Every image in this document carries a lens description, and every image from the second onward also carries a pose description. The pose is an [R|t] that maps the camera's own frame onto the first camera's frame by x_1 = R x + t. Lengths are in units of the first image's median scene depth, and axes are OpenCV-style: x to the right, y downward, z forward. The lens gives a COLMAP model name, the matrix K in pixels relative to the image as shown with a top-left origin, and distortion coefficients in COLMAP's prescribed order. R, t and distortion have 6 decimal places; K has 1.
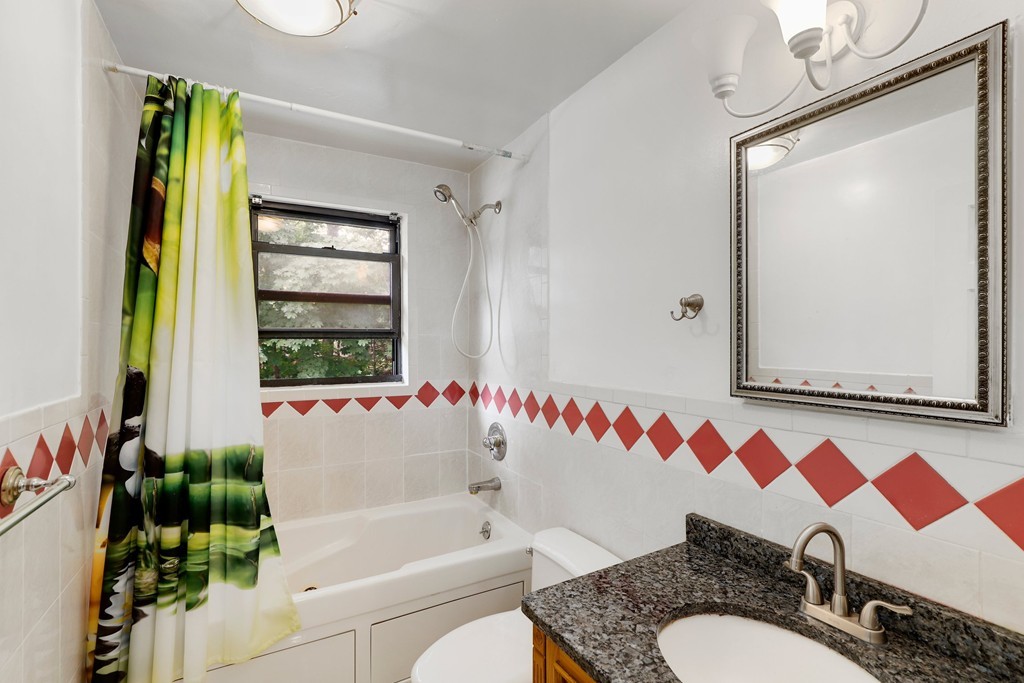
lens RADIAL K [[467.7, 0, 522.1], [0, 467.7, 341.5], [0, 0, 1]] dist [-0.018360, 0.005314]
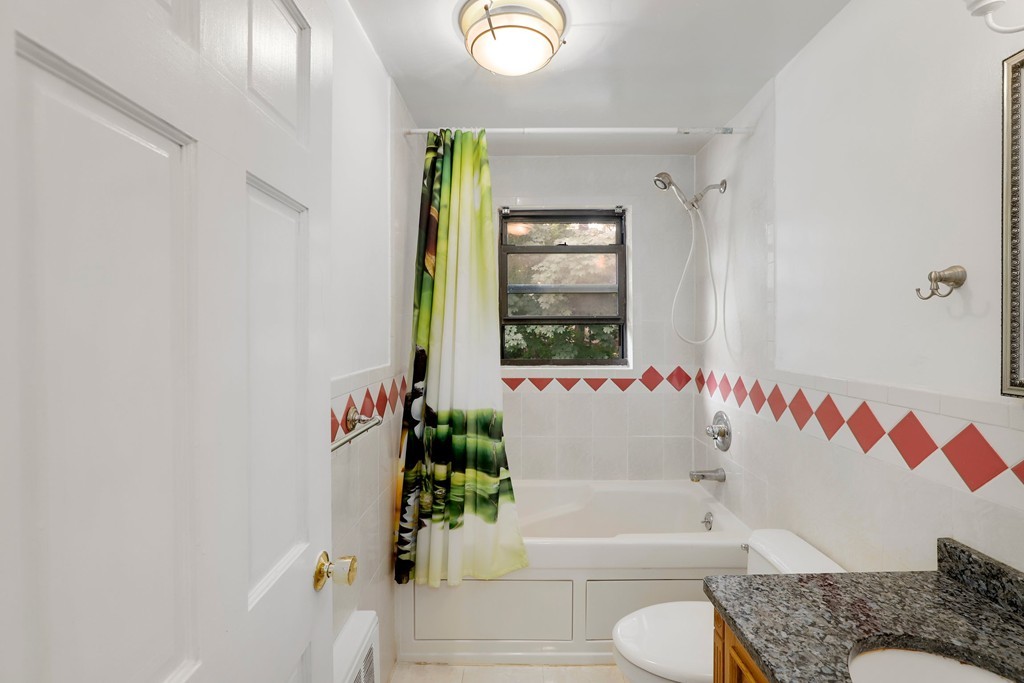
lens RADIAL K [[464.2, 0, 519.6], [0, 464.2, 329.4], [0, 0, 1]] dist [-0.018737, 0.005494]
pose [[0.865990, -0.001197, -0.500059, 0.104498], [0.002659, 0.999994, 0.002211, 0.003470], [0.500053, -0.003244, 0.865988, -0.048505]]
